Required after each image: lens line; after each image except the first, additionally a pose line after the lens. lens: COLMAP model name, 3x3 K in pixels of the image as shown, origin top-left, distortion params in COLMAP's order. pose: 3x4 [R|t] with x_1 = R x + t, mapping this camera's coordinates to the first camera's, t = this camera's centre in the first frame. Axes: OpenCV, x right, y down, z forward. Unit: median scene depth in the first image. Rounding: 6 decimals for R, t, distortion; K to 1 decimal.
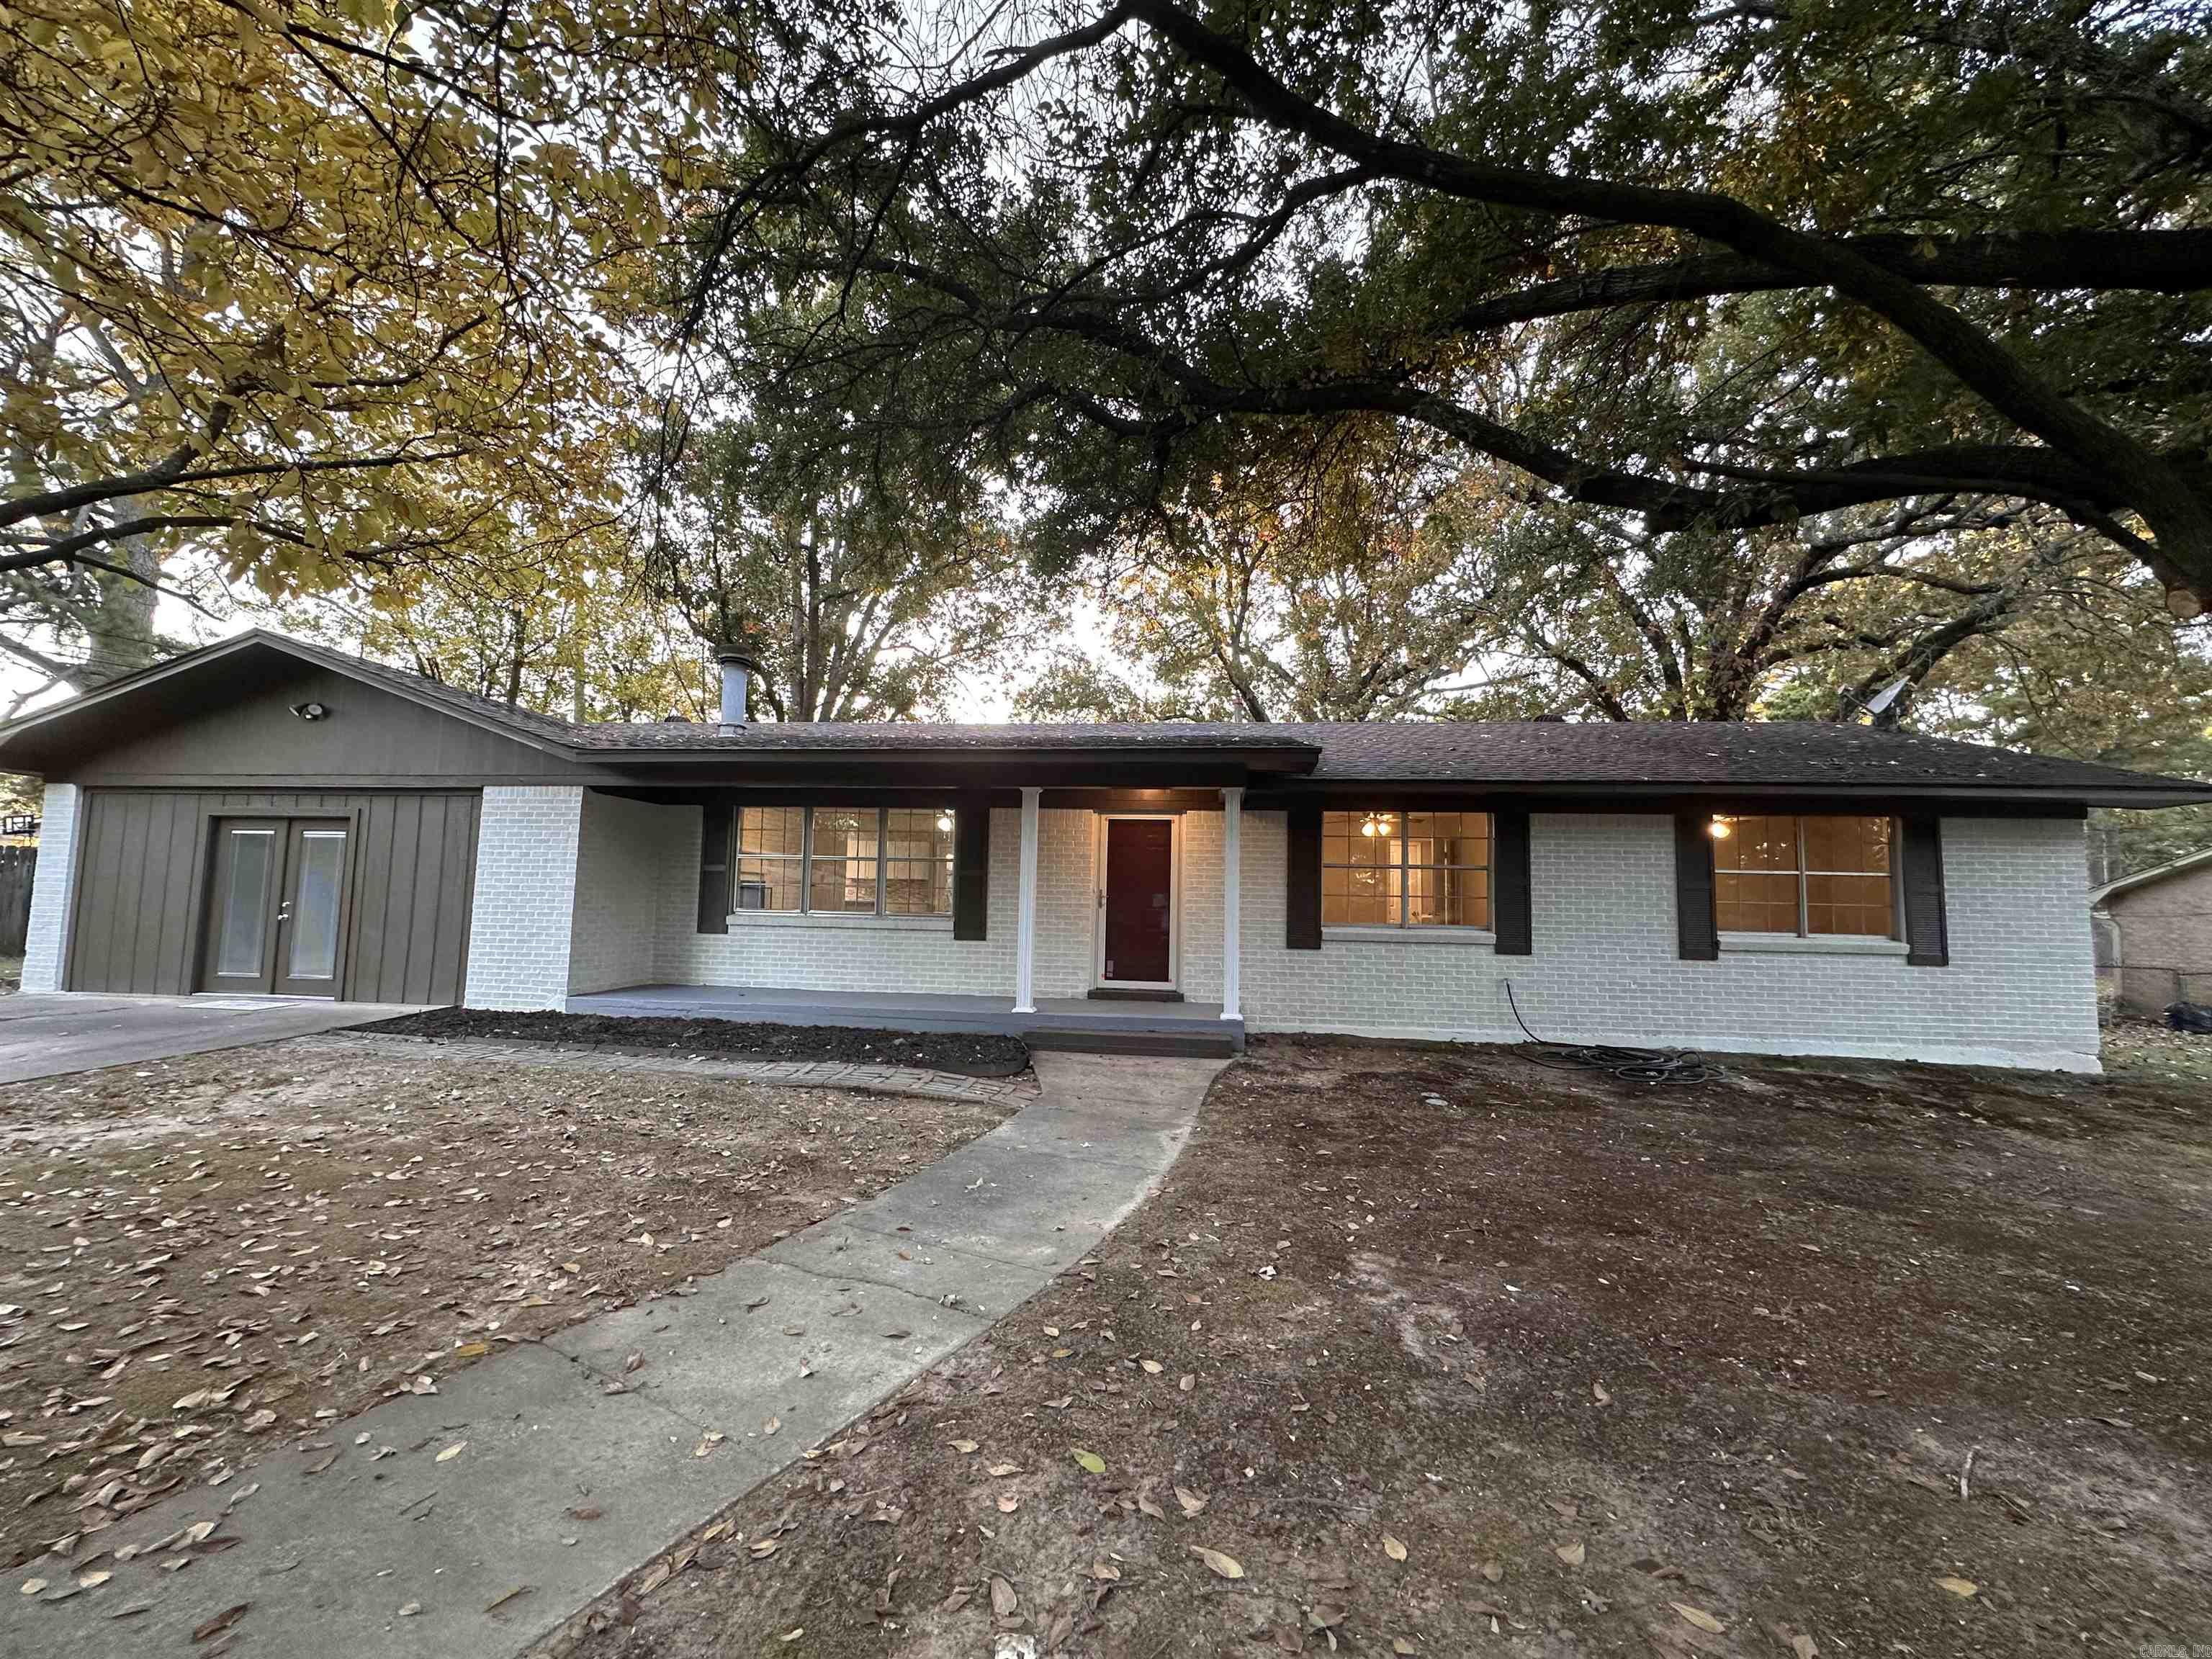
lens RADIAL K [[879.7, 0, 1101.5], [0, 879.7, 833.0], [0, 0, 1]] dist [-0.001409, -0.000728]
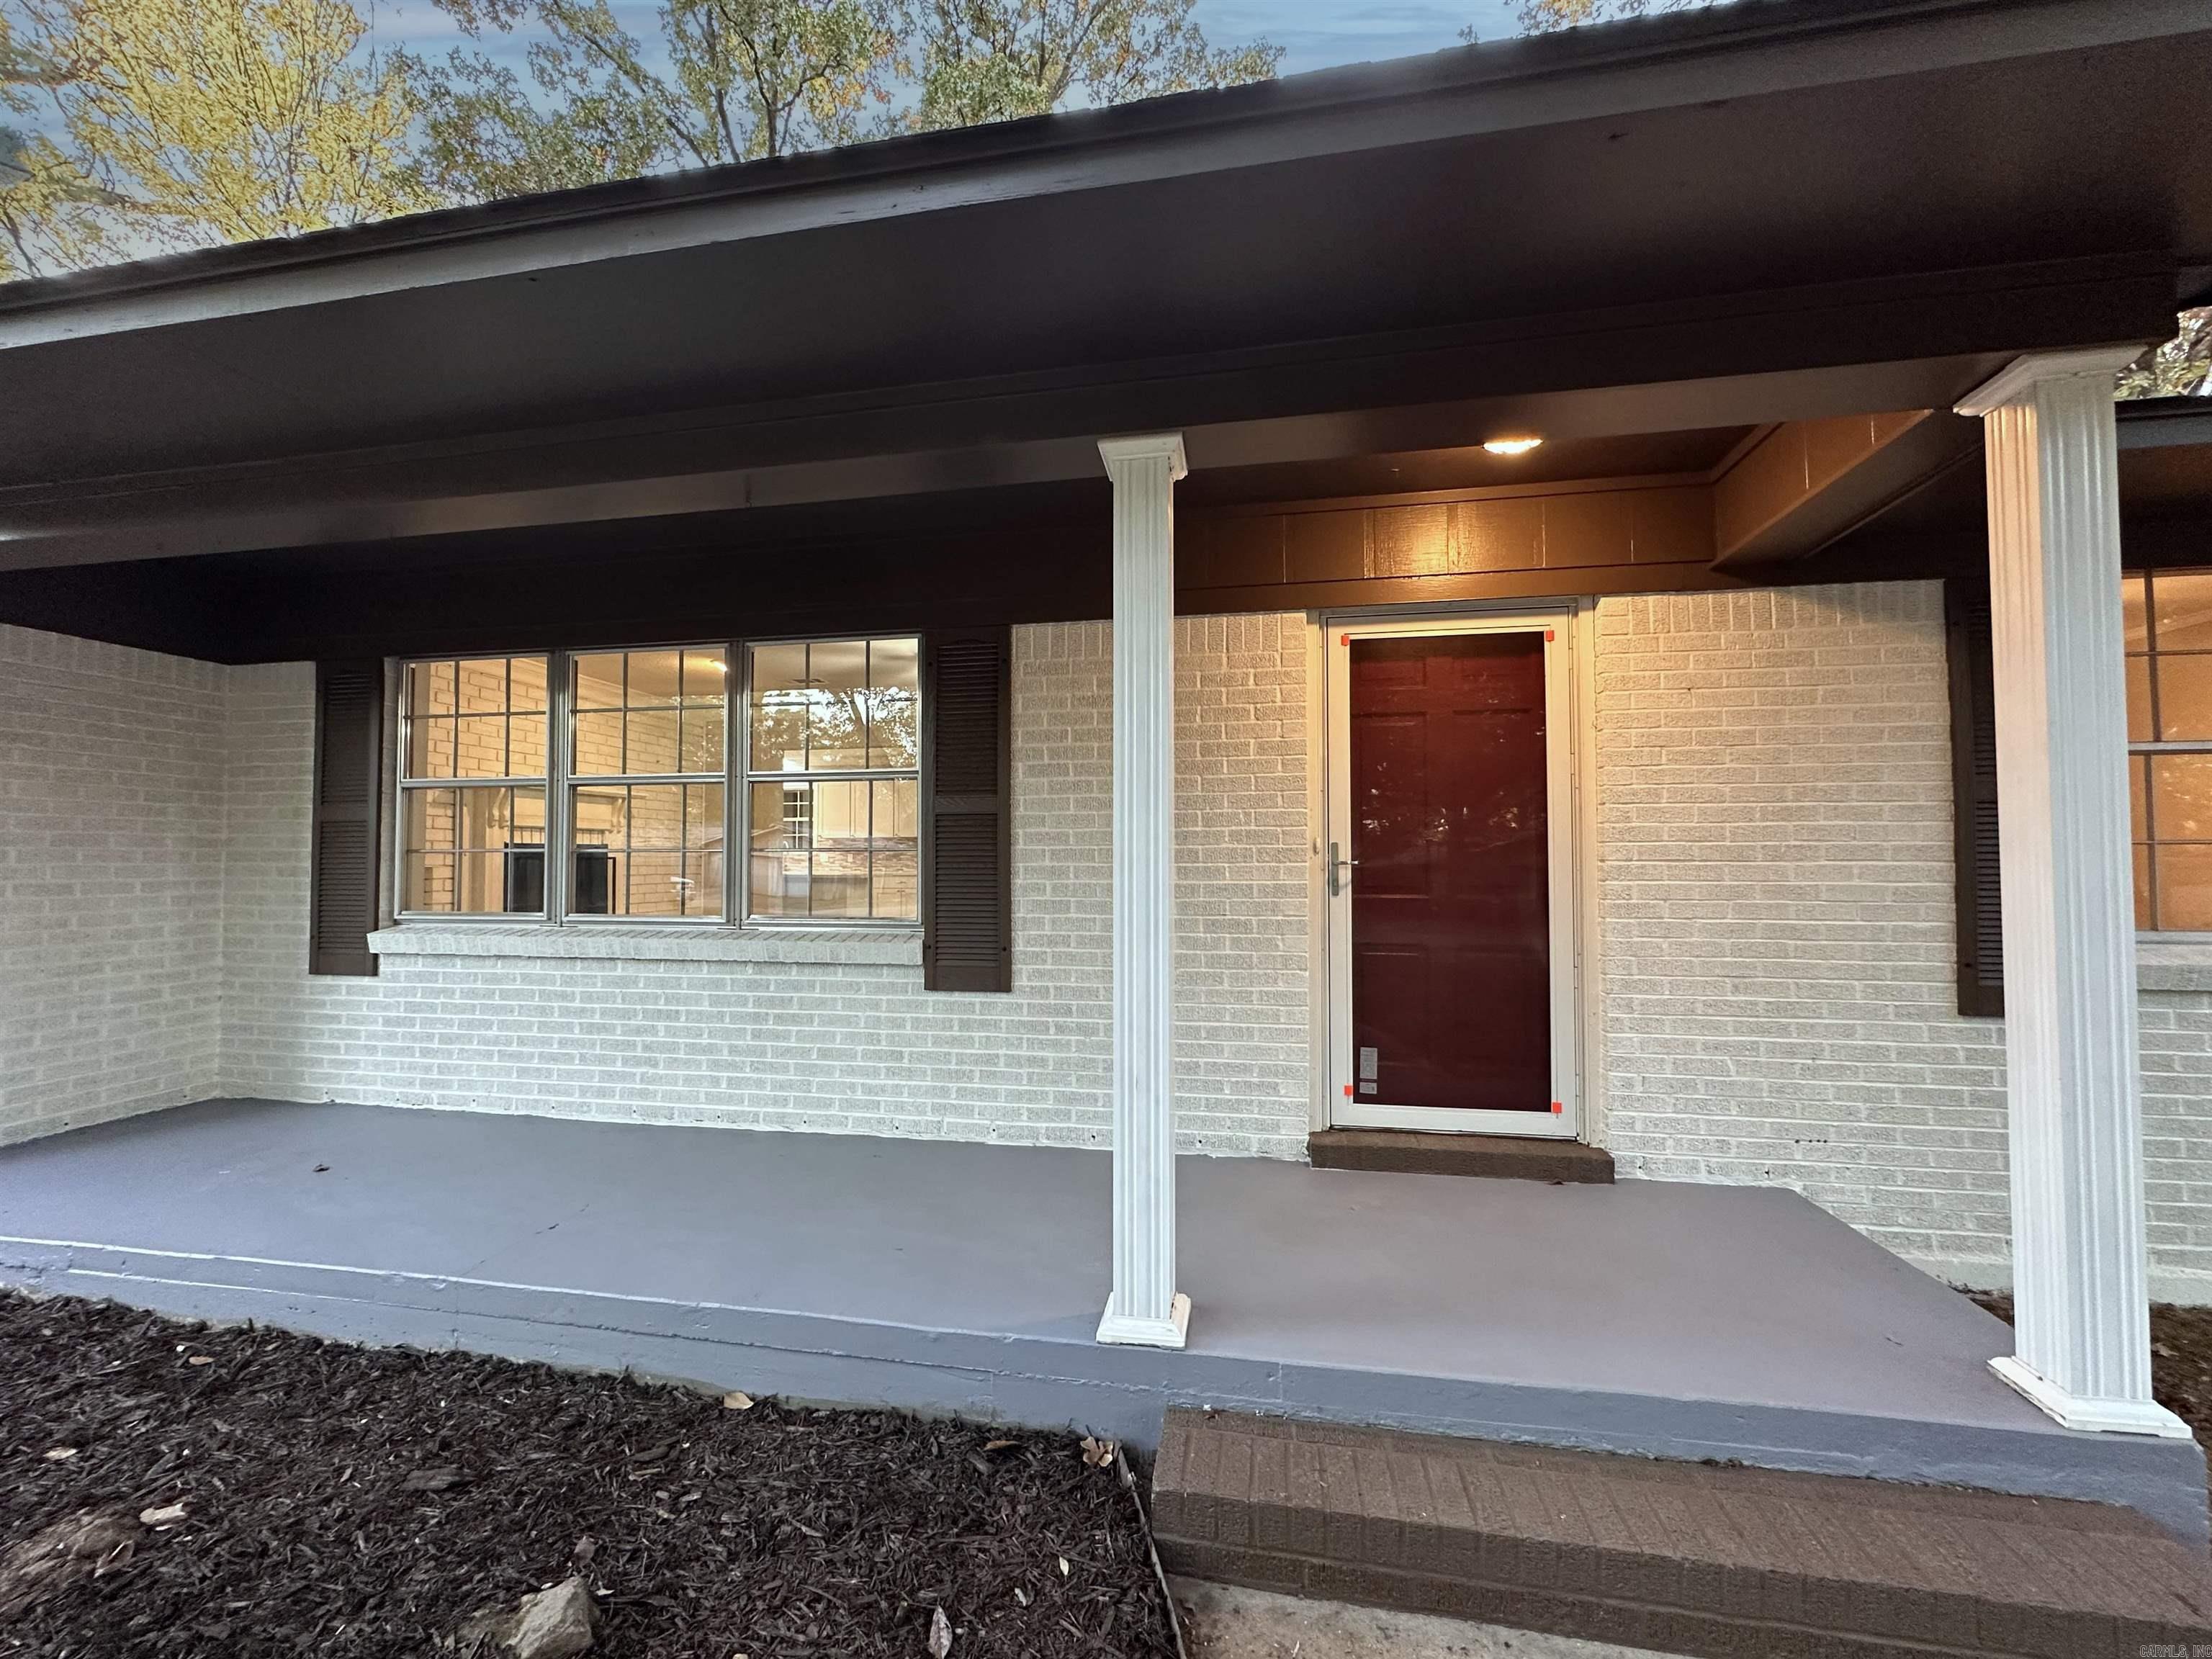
lens RADIAL K [[879.7, 0, 1101.5], [0, 879.7, 833.0], [0, 0, 1]] dist [-0.001409, -0.000728]
pose [[0.996250, -0.025684, -0.082623, -0.064895], [0.029429, 0.998579, 0.044426, 0.043695], [0.081364, -0.046691, 0.995590, 0.662965]]
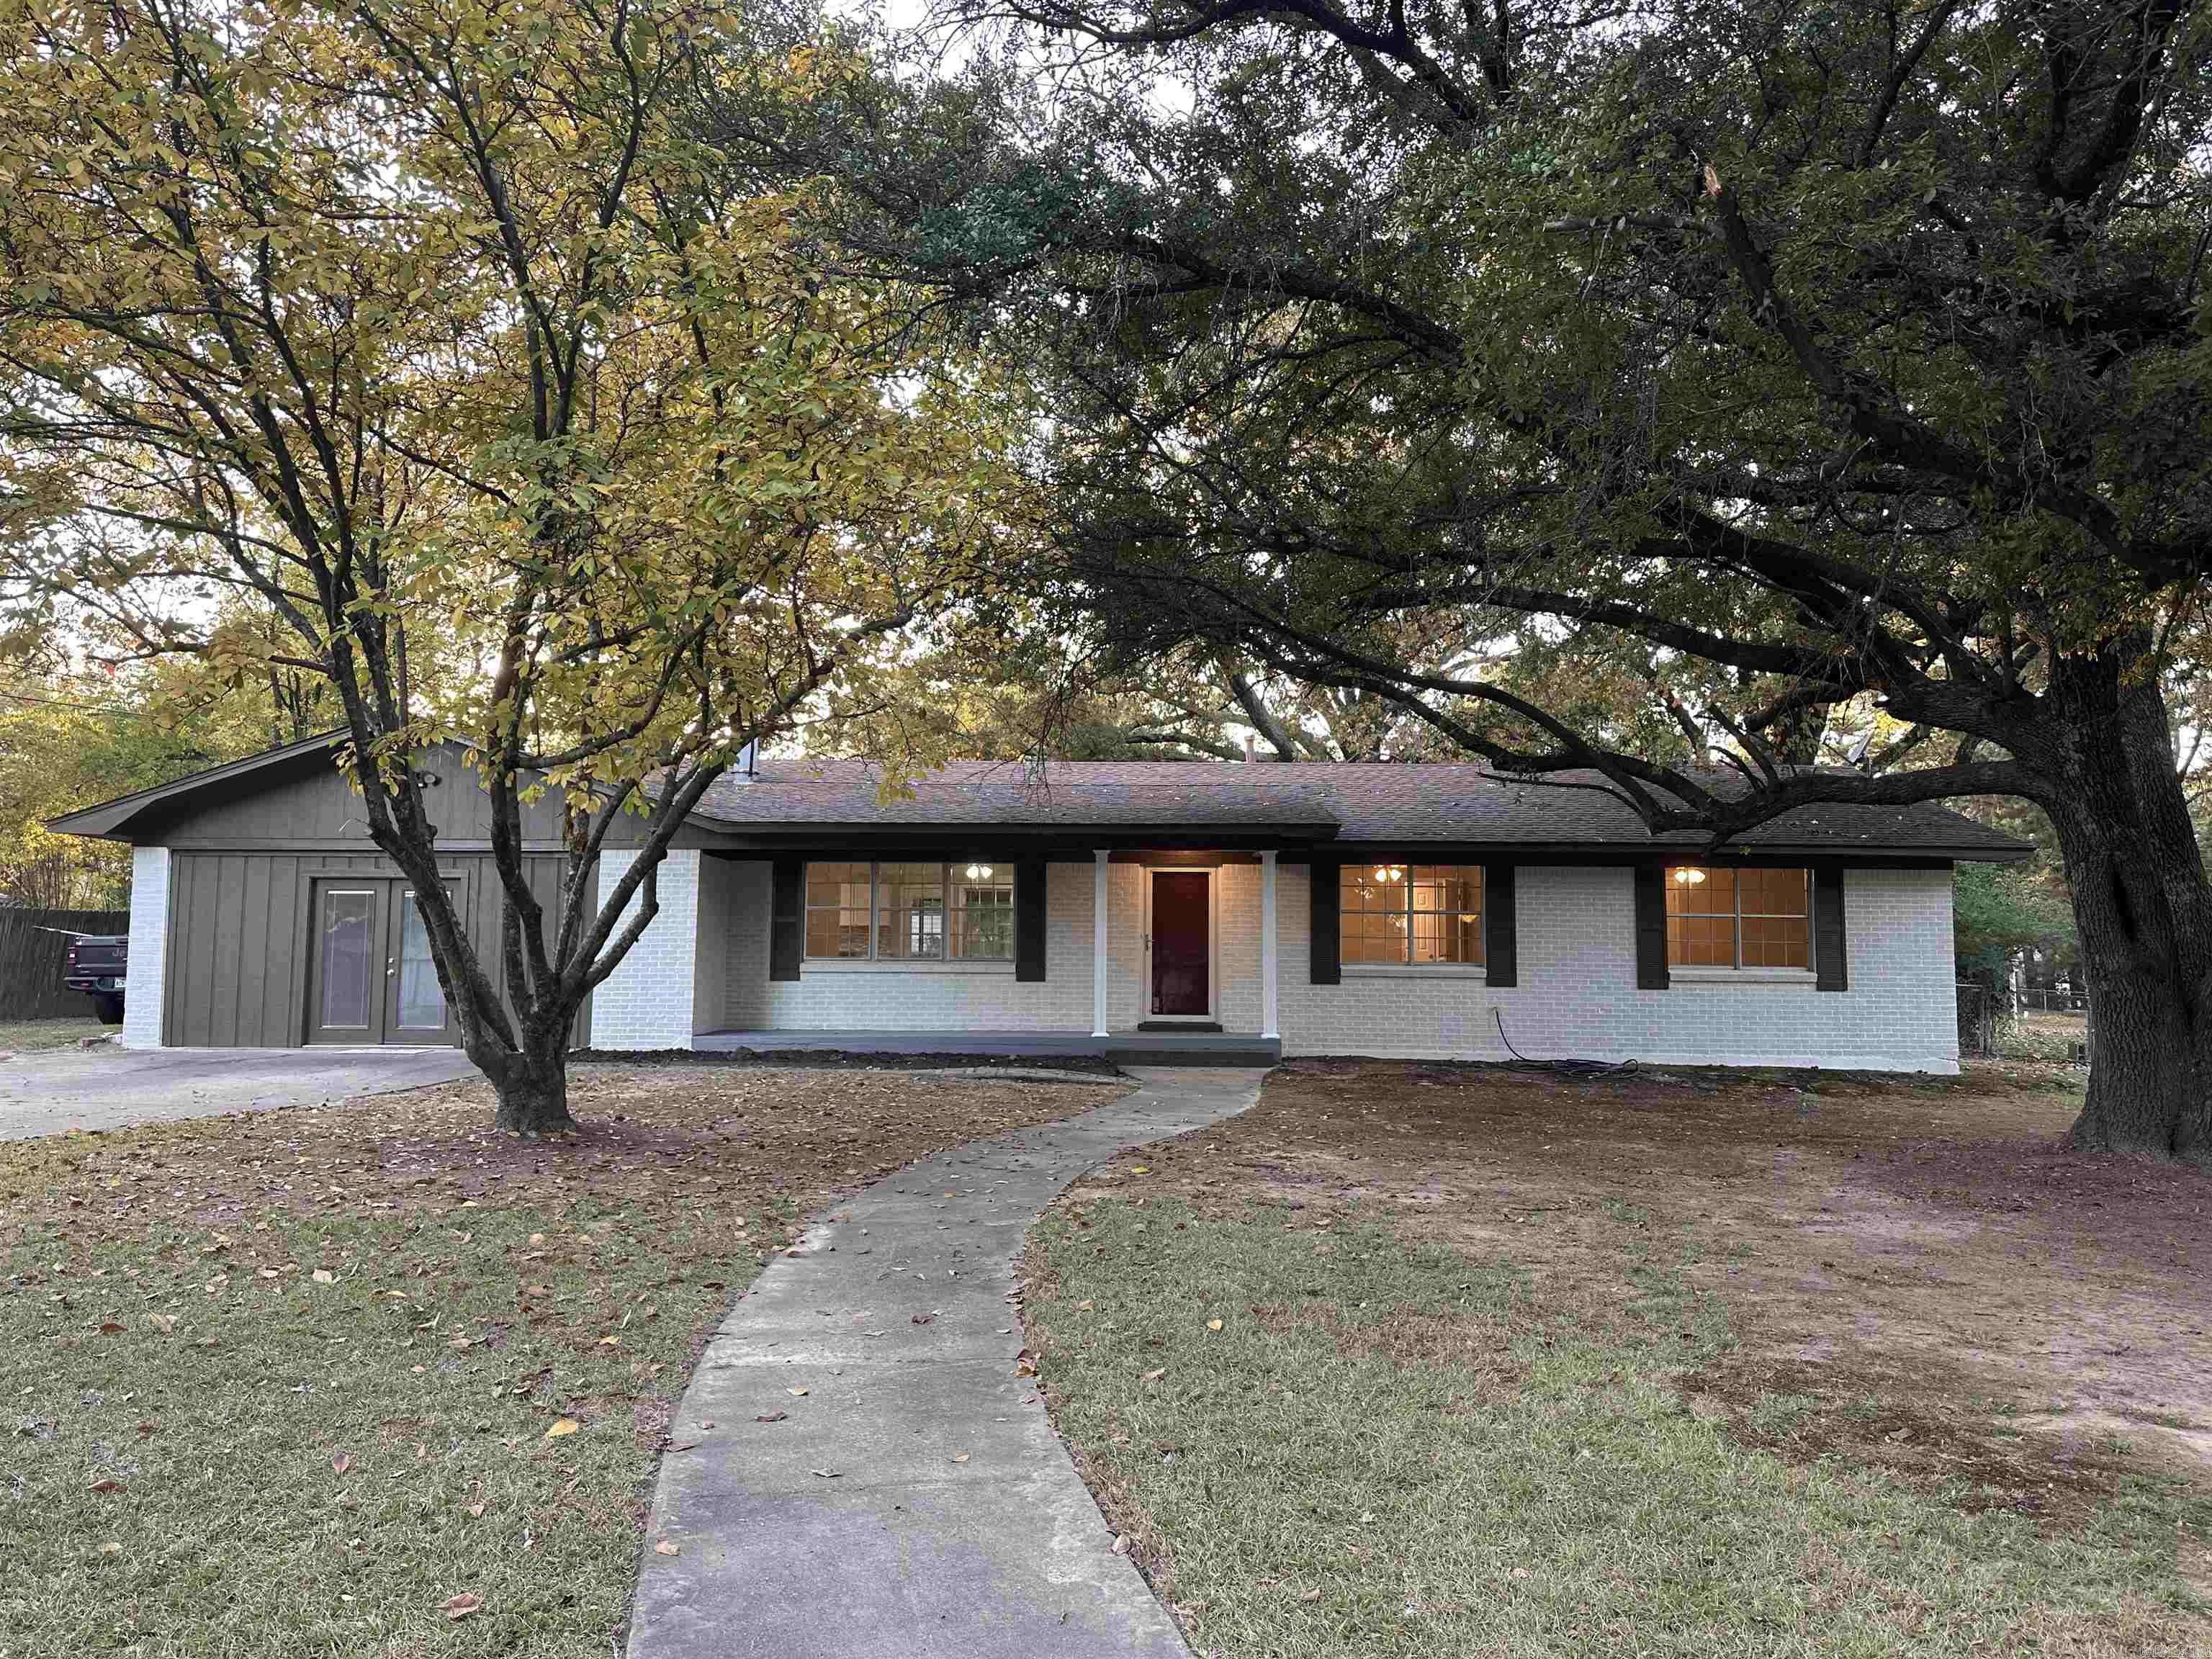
lens RADIAL K [[1546.6, 0, 1106.0], [0, 1546.6, 829.5], [0, 0, 1]] dist [0.070173, -0.084027]
pose [[0.995325, -0.005393, 0.096430, -0.245188], [0.005058, 0.999980, 0.003720, -0.078475], [-0.096448, -0.003215, 0.995333, -0.968035]]
